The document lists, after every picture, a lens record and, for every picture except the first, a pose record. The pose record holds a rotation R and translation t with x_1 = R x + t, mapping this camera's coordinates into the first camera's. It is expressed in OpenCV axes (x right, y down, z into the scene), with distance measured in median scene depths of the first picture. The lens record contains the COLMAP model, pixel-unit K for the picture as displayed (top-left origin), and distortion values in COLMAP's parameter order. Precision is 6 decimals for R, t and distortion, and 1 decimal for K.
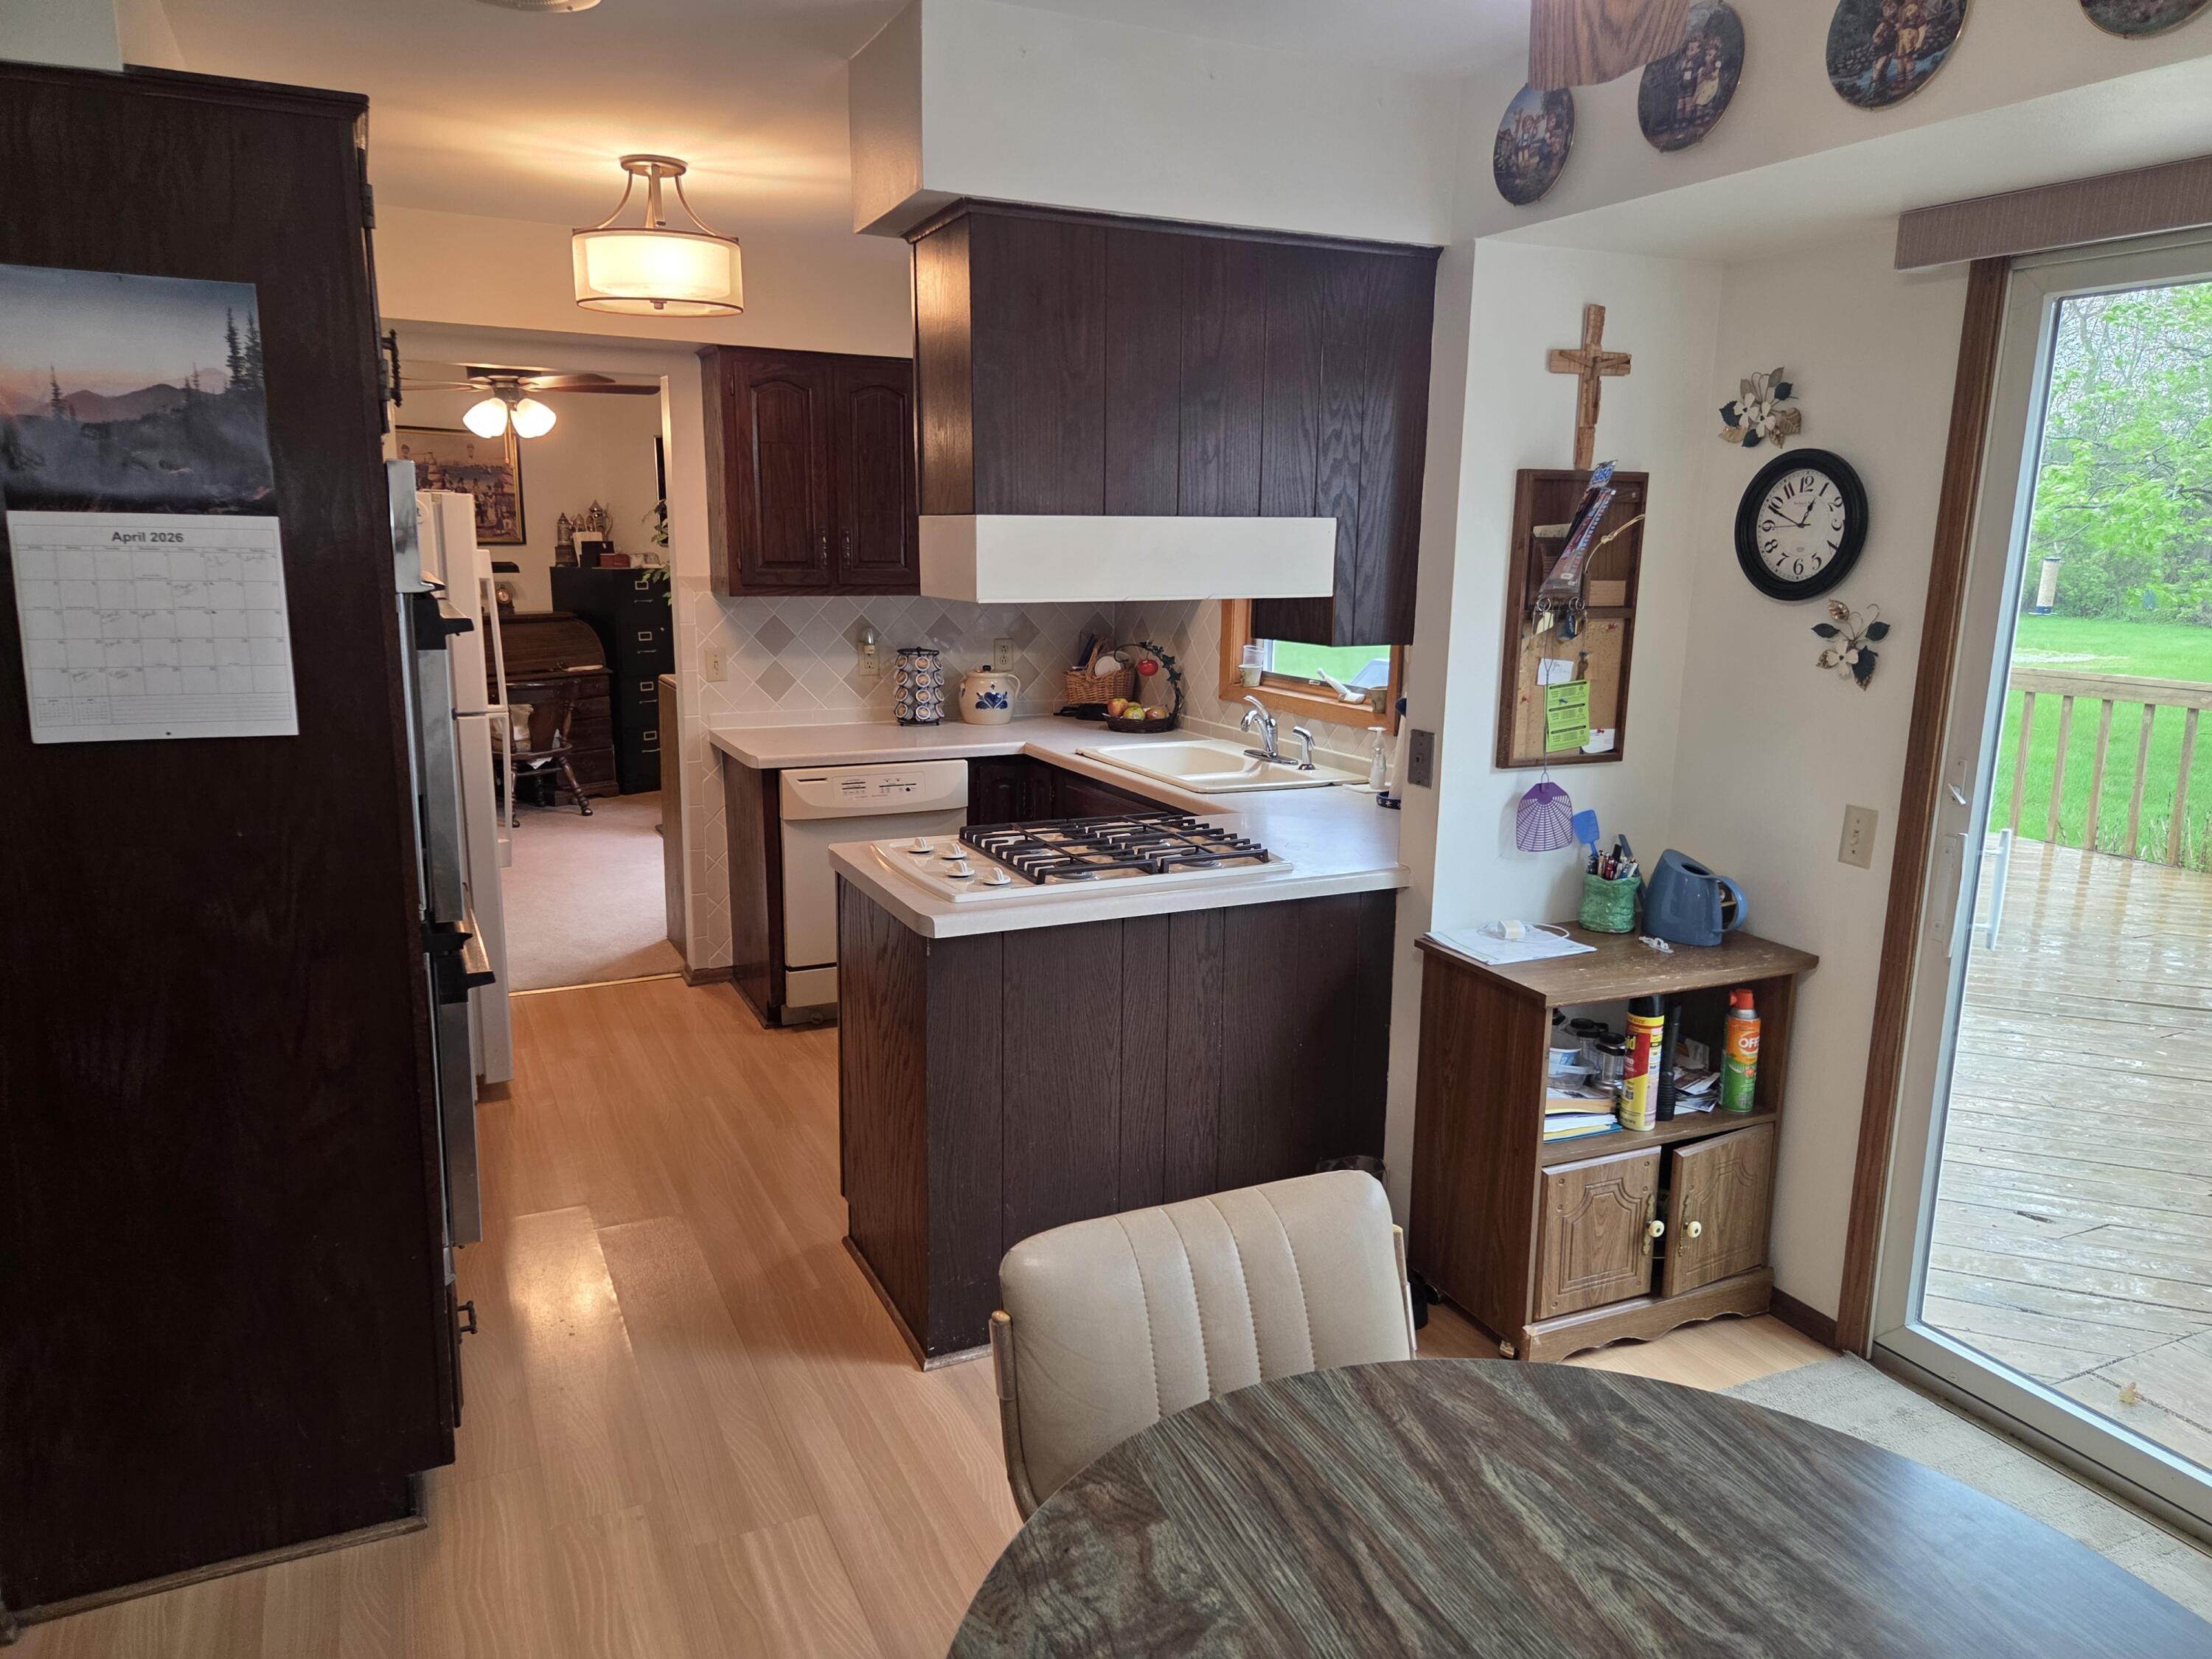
lens RADIAL K [[1494.6, 0, 1106.0], [0, 1494.6, 829.5], [0, 0, 1]] dist [0.085753, -0.065581]
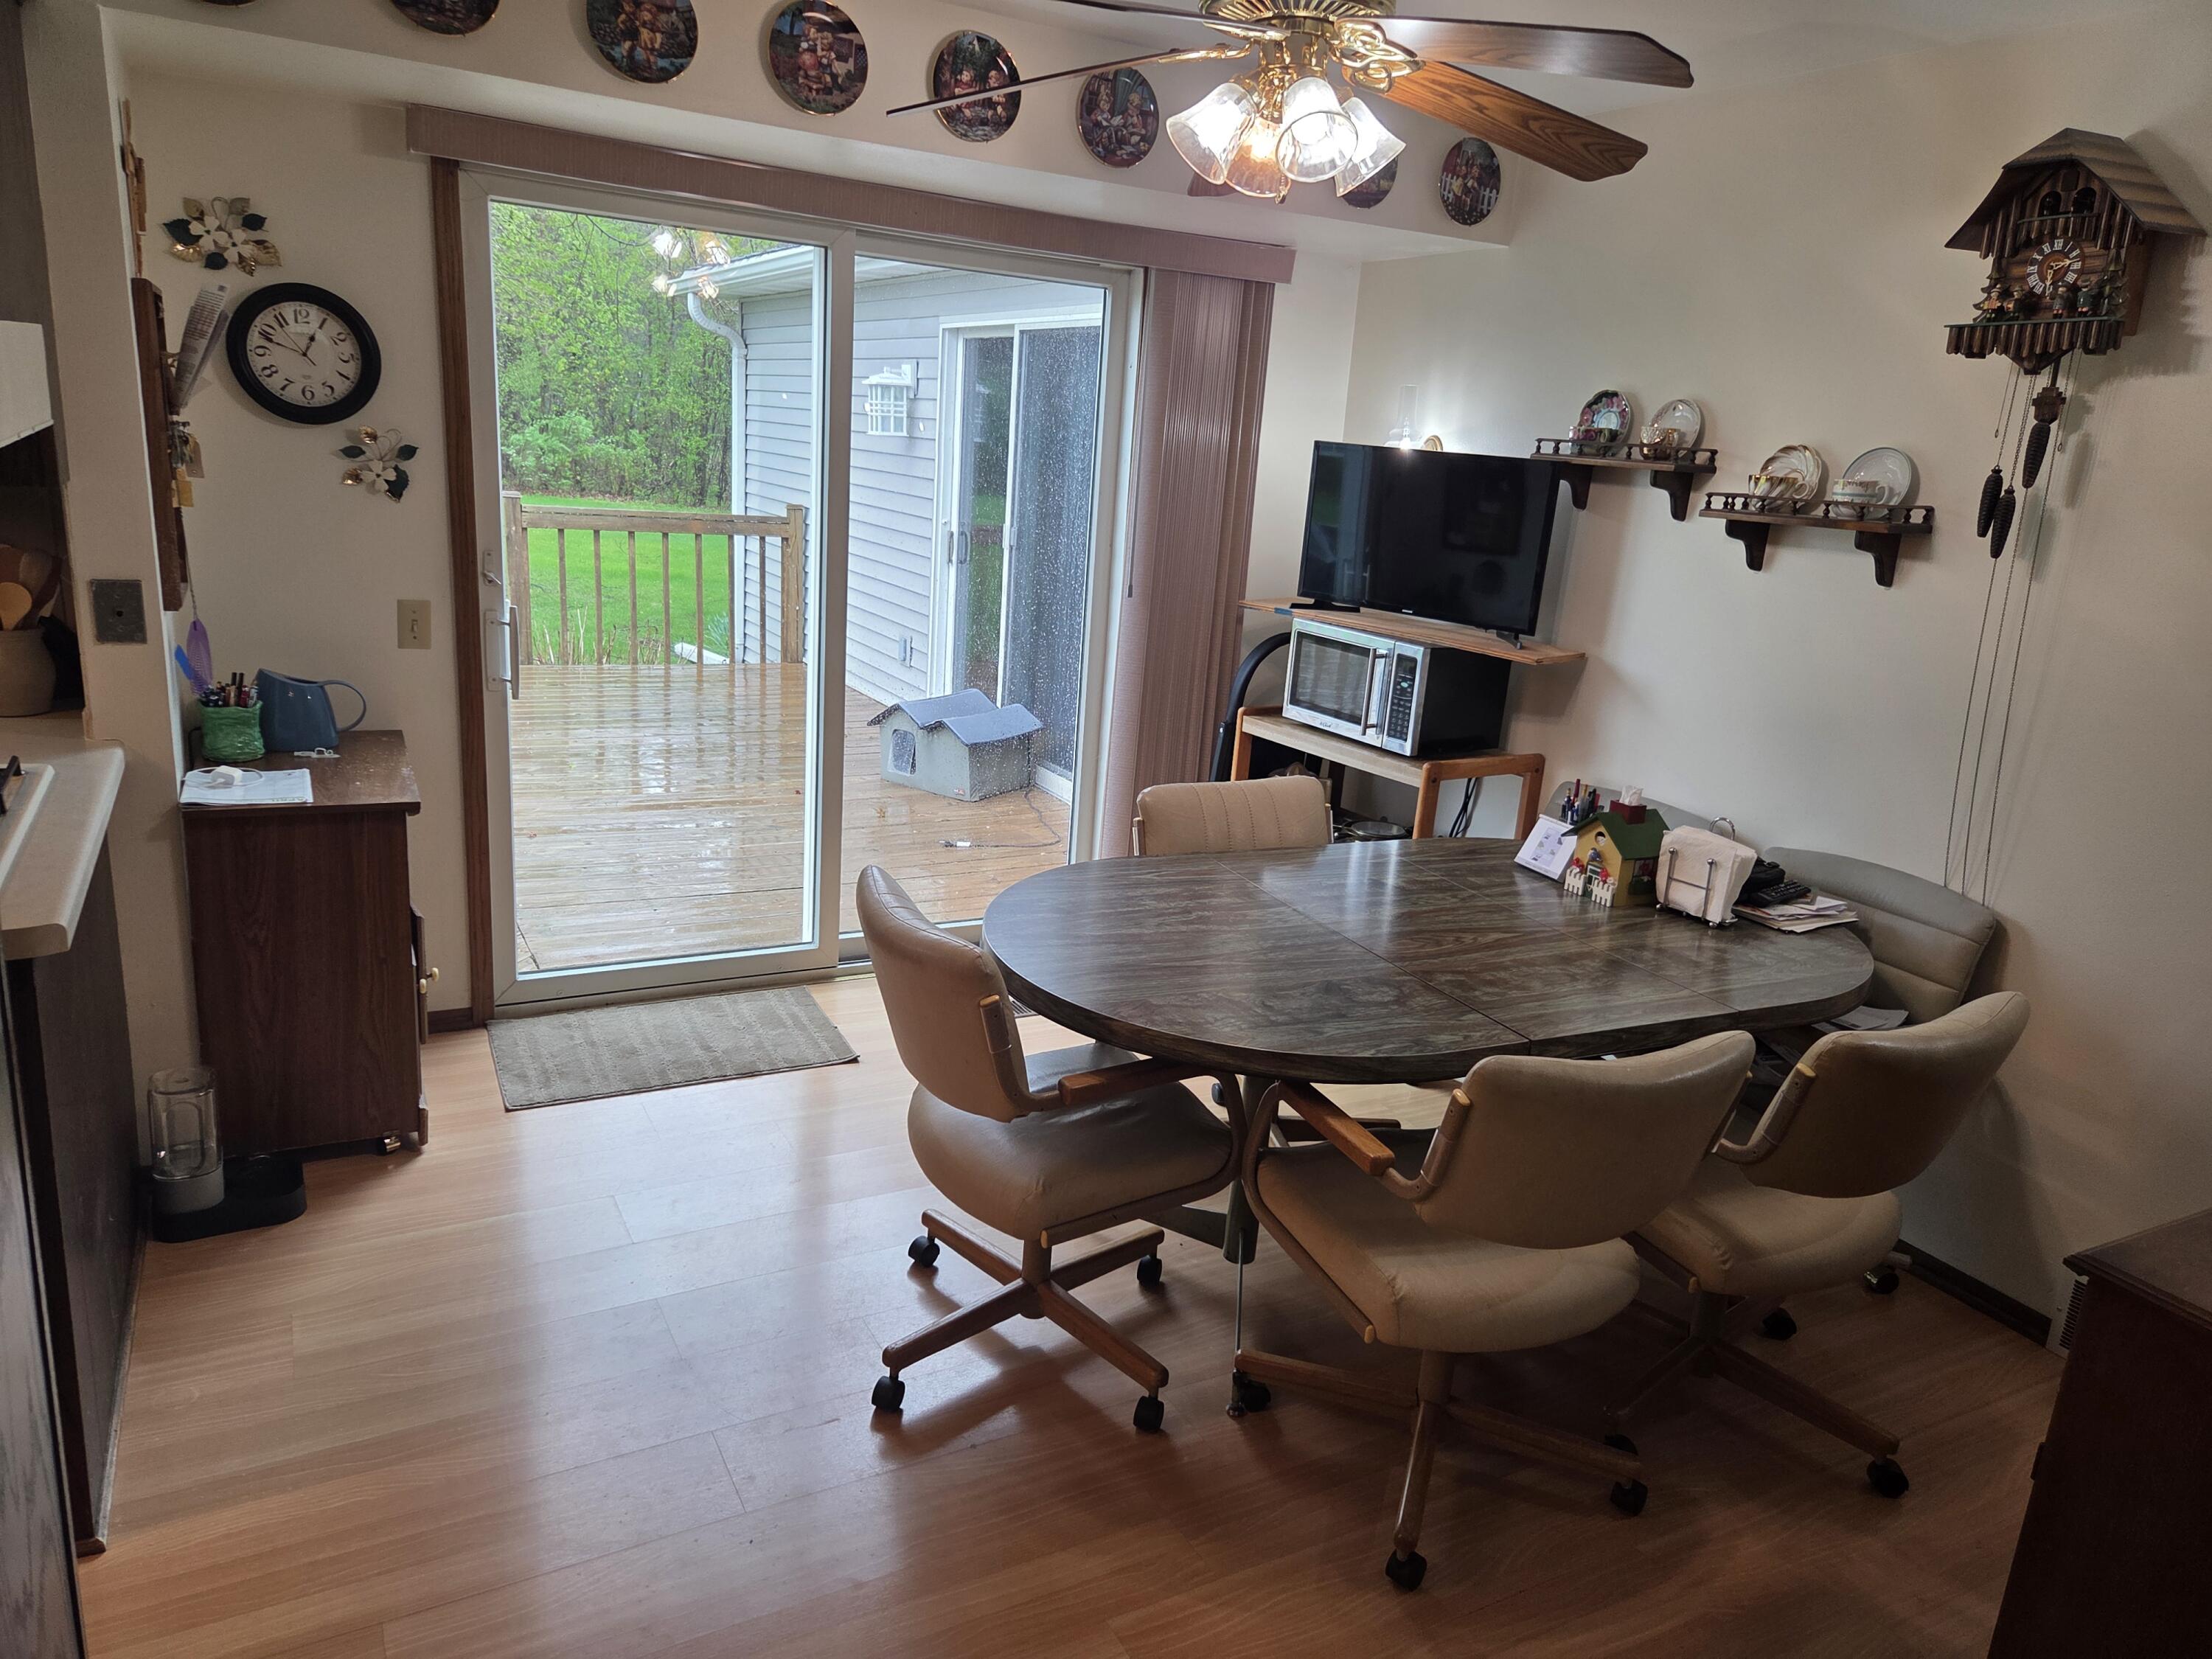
lens RADIAL K [[1475.4, 0, 1121.8], [0, 1475.4, 833.0], [0, 0, 1]] dist [0.076890, -0.058538]
pose [[-0.055716, -0.279247, 0.958601, -0.734266], [0.122399, 0.950941, 0.284130, -0.108159], [-0.990916, 0.133162, -0.018803, 0.479925]]
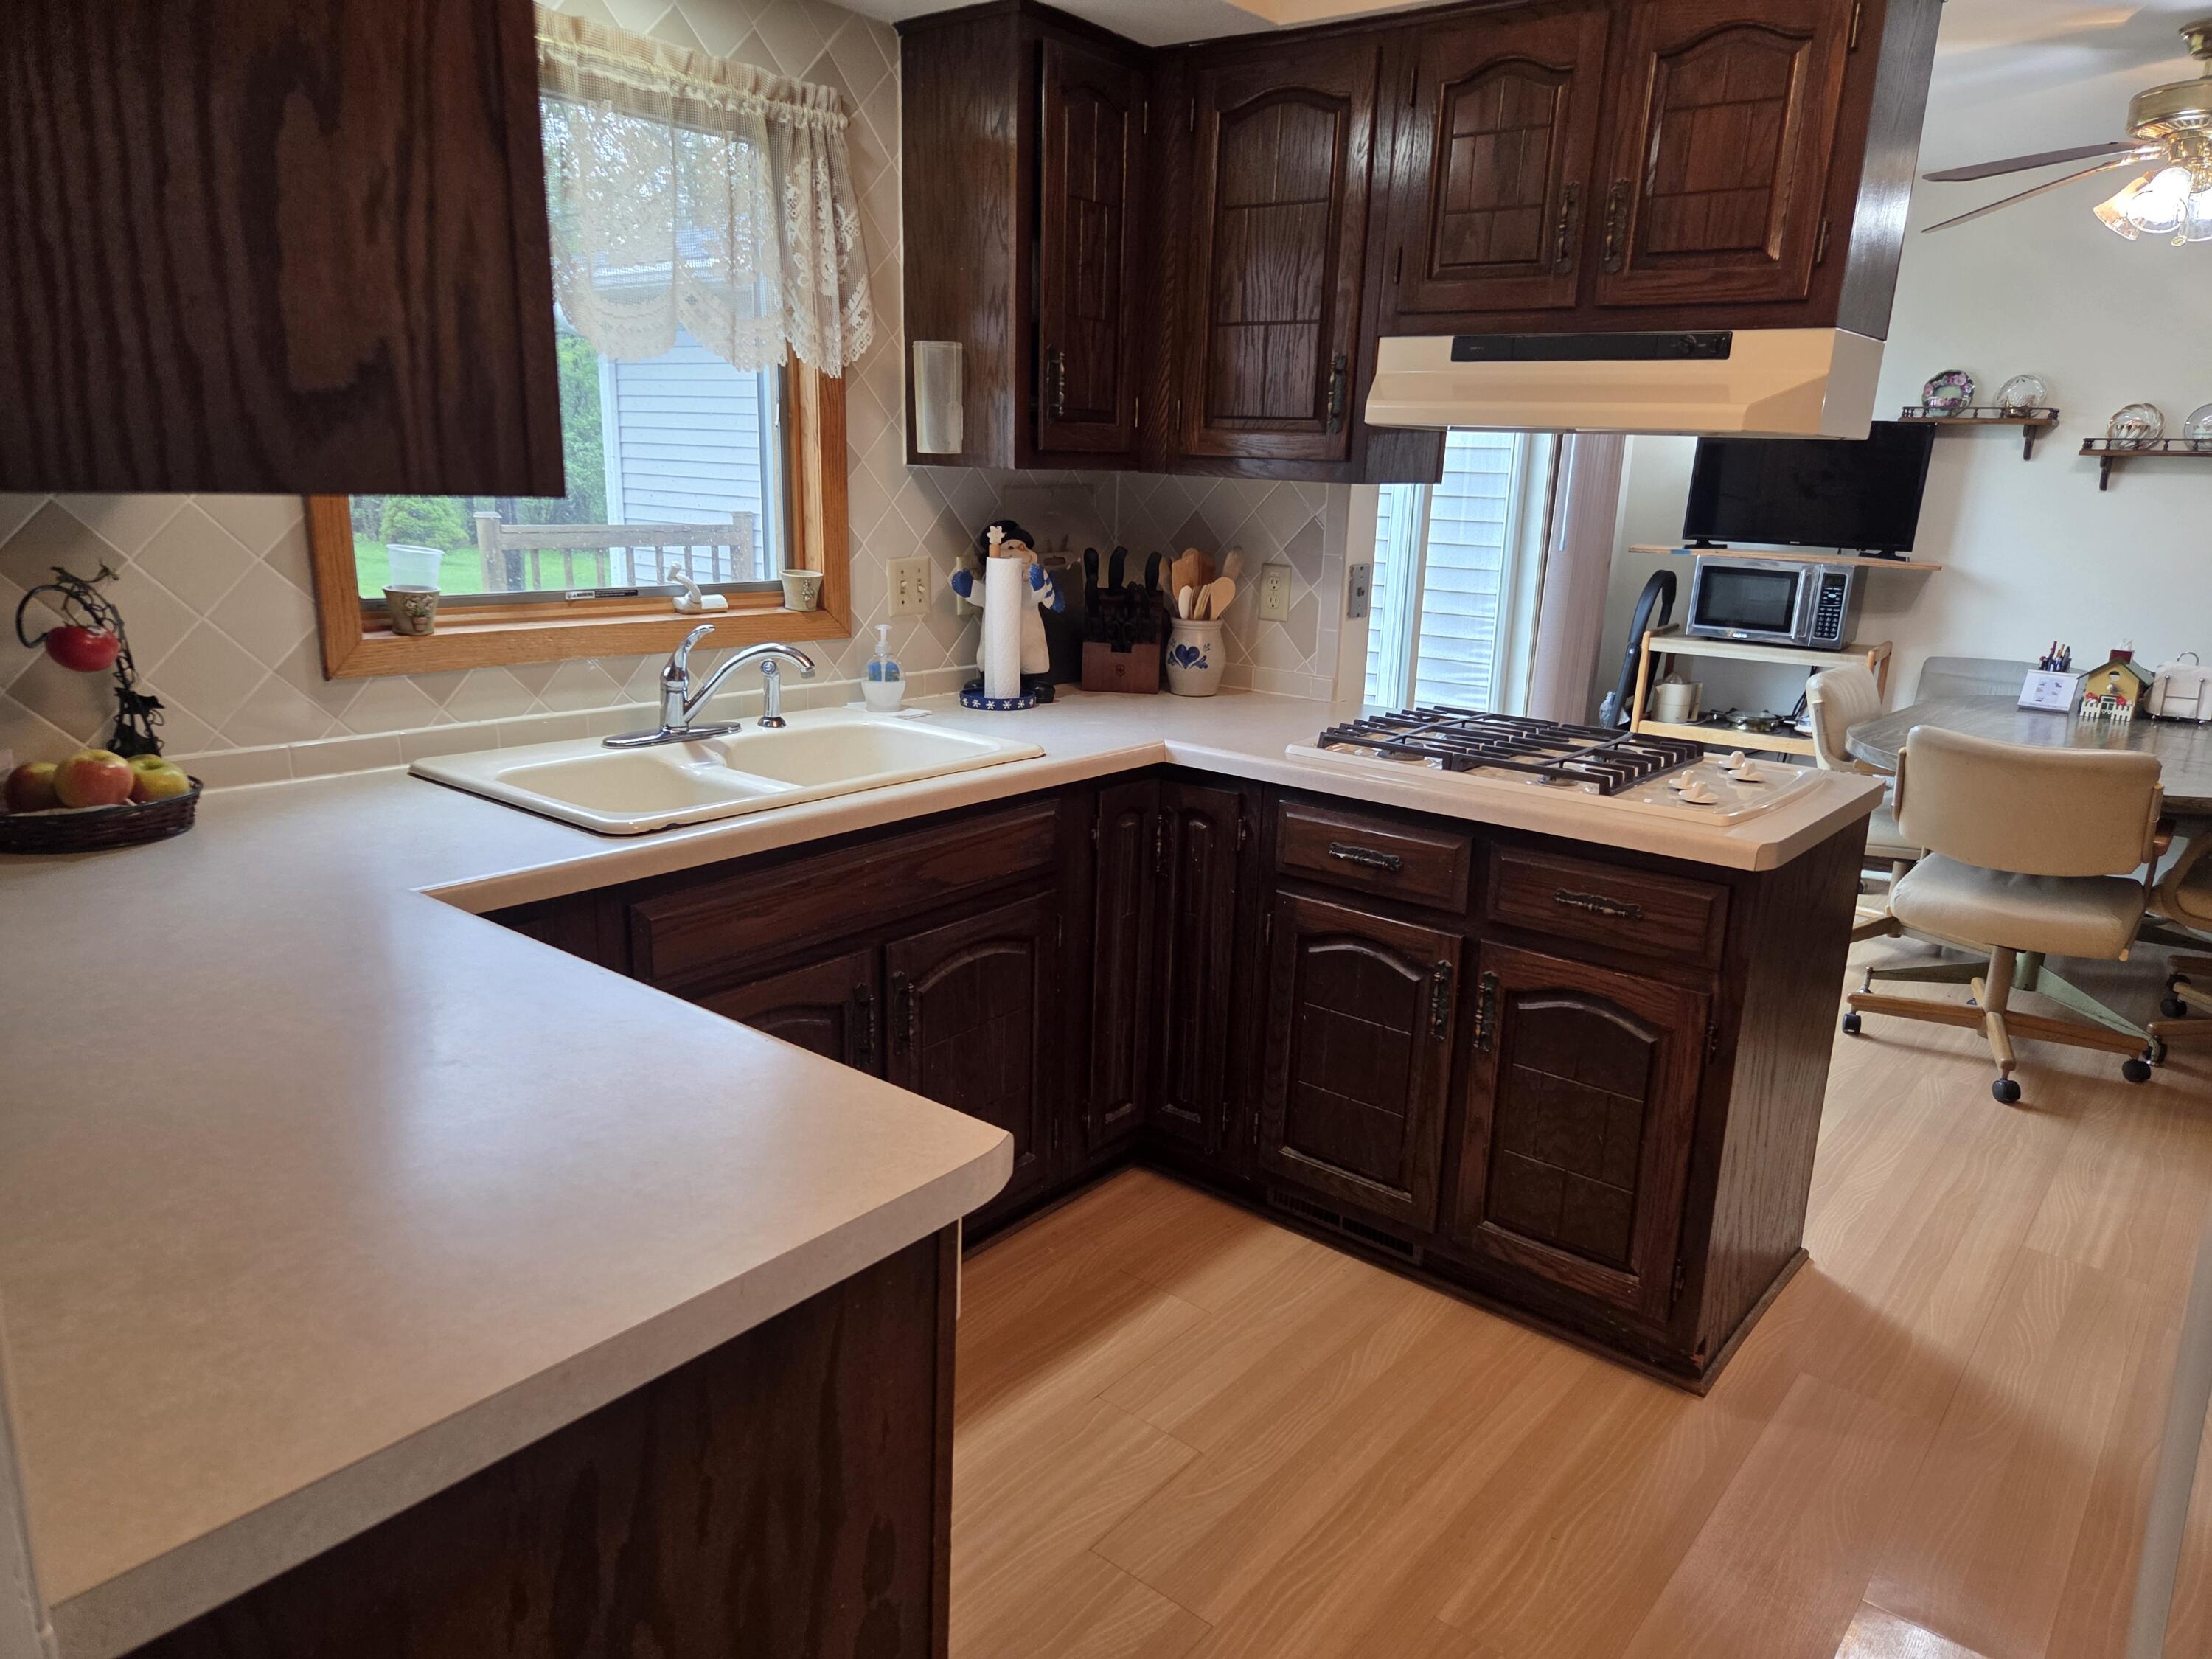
lens RADIAL K [[1475.4, 0, 1121.8], [0, 1475.4, 833.0], [0, 0, 1]] dist [0.076890, -0.058538]
pose [[-0.425059, -0.251093, 0.869642, -0.699649], [0.136296, 0.932046, 0.335729, -0.276857], [-0.894845, 0.261233, -0.361952, 1.665907]]
